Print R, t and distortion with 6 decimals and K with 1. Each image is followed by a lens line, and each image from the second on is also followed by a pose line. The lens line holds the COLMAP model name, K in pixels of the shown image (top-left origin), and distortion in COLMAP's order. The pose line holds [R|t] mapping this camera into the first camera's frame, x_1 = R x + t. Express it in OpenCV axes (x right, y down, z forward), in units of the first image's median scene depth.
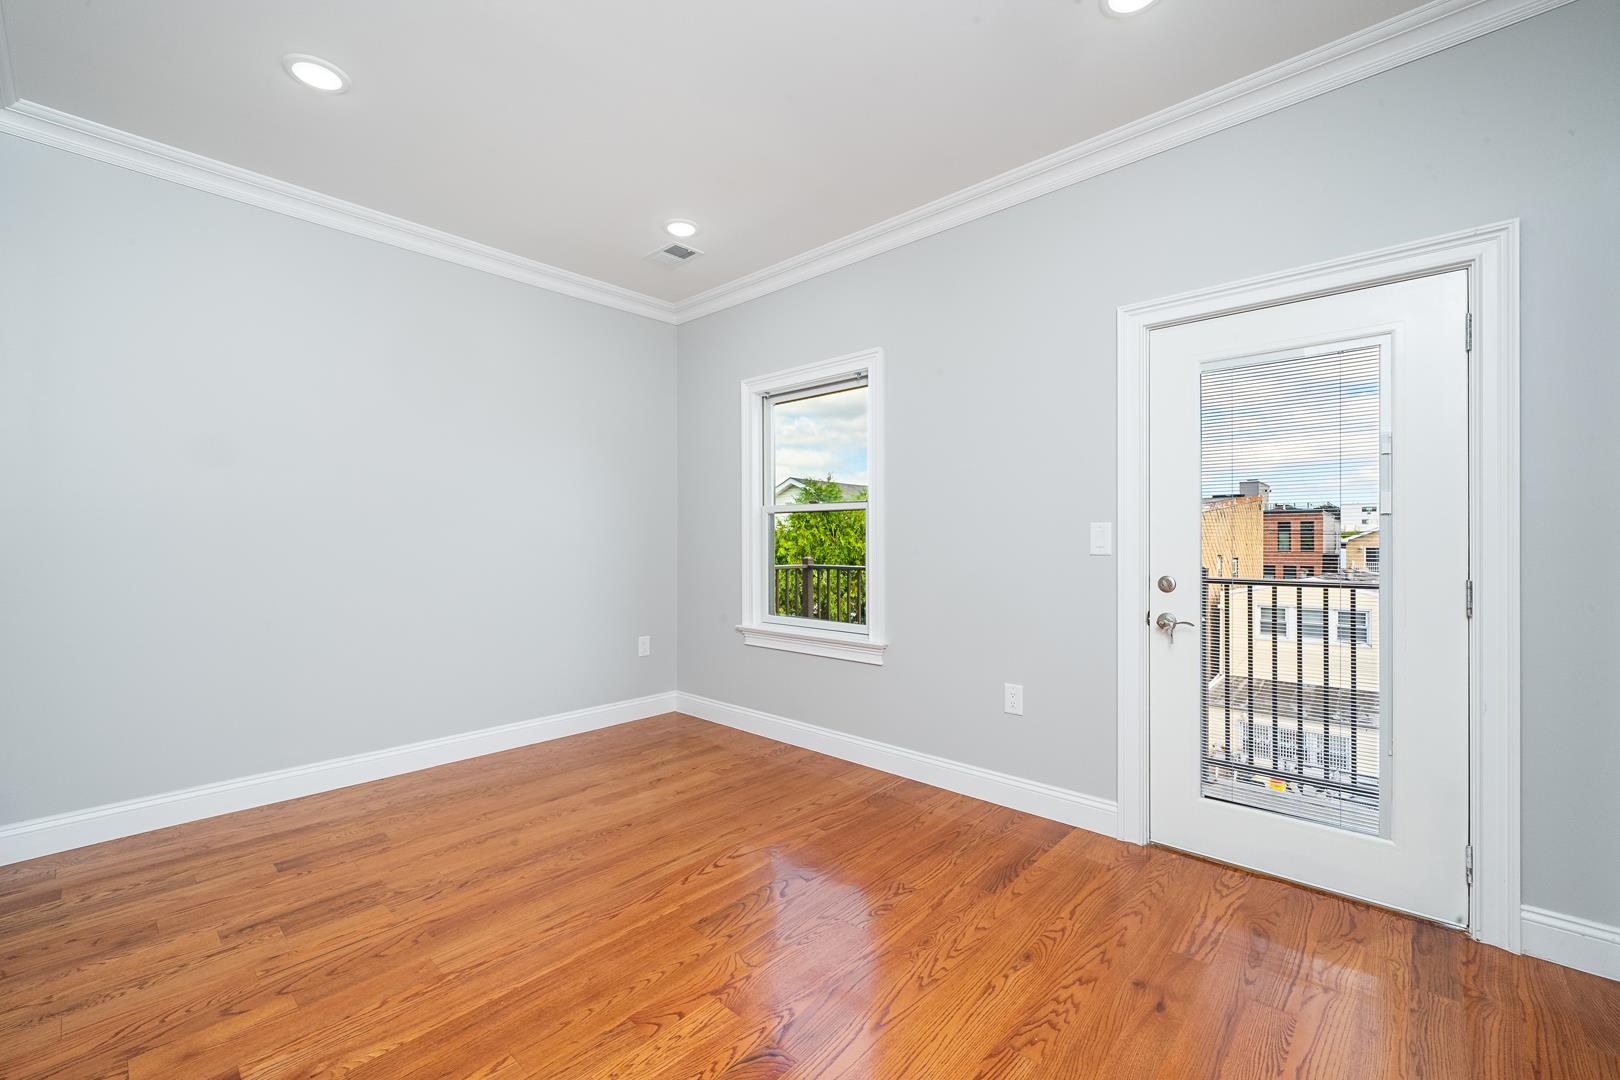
lens RADIAL K [[644.0, 0, 809.8], [0, 644.0, 540.9], [0, 0, 1]] dist [0.000377, 0.000012]
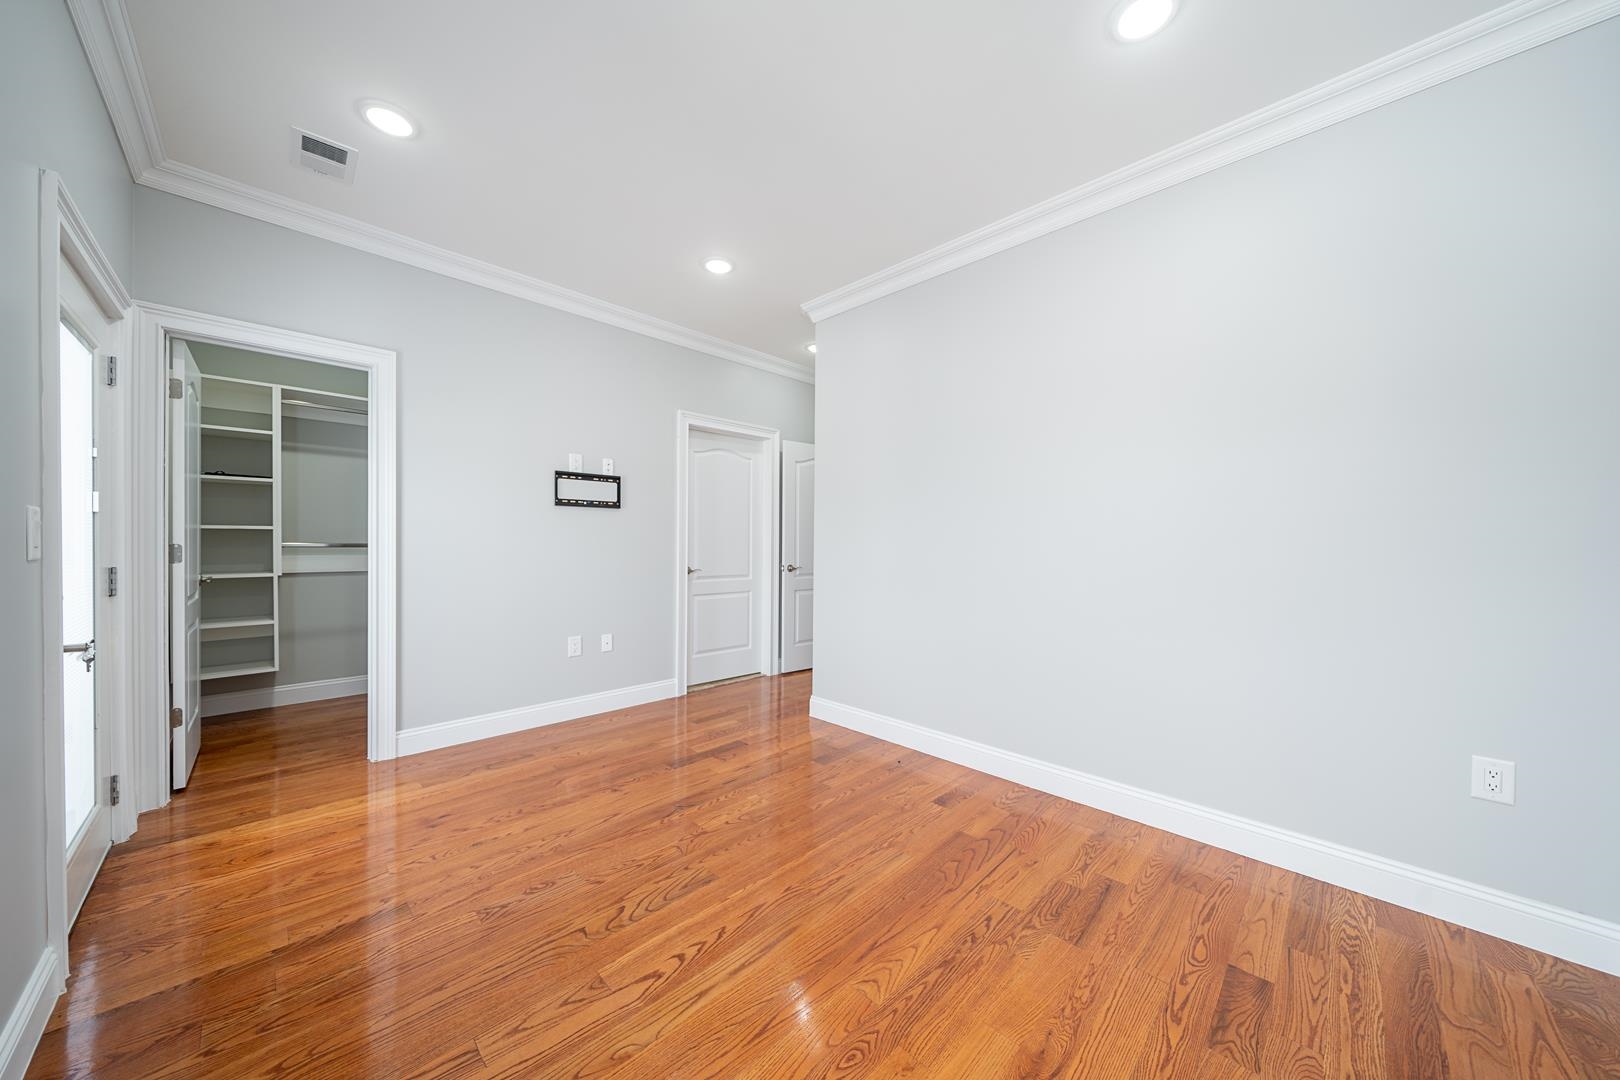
lens RADIAL K [[550.5, 0, 811.8], [0, 550.5, 542.4], [0, 0, 1]] dist [0.000811, 0.000129]
pose [[-0.998744, -0.010074, 0.049082, -0.376455], [-0.010257, 0.999941, -0.003469, 0.002976], [-0.049044, -0.003968, -0.998789, 1.888315]]
